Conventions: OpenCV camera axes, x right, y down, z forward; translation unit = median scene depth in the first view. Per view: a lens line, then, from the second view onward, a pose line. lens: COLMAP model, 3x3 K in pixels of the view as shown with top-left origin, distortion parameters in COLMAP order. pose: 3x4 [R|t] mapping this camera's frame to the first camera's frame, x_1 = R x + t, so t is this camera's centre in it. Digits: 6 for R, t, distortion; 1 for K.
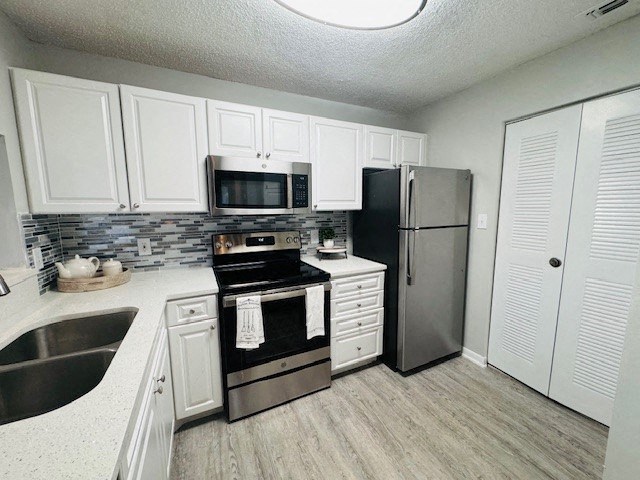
lens RADIAL K [[254.6, 0, 318.8], [0, 254.6, 240.9], [0, 0, 1]] dist [-0.001414, -0.000130]
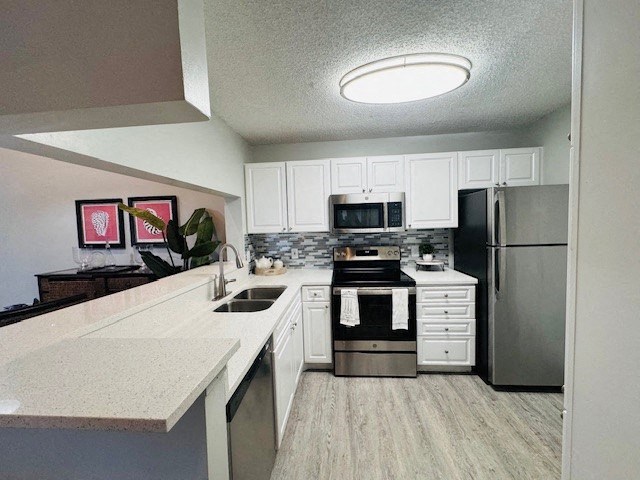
lens RADIAL K [[254.6, 0, 318.6], [0, 254.6, 242.2], [0, 0, 1]] dist [-0.001414, -0.000130]
pose [[0.855121, 0.012870, -0.518269, 0.276859], [-0.041421, 0.998192, -0.043555, 0.015600], [0.516772, 0.058712, 0.854108, -0.301110]]
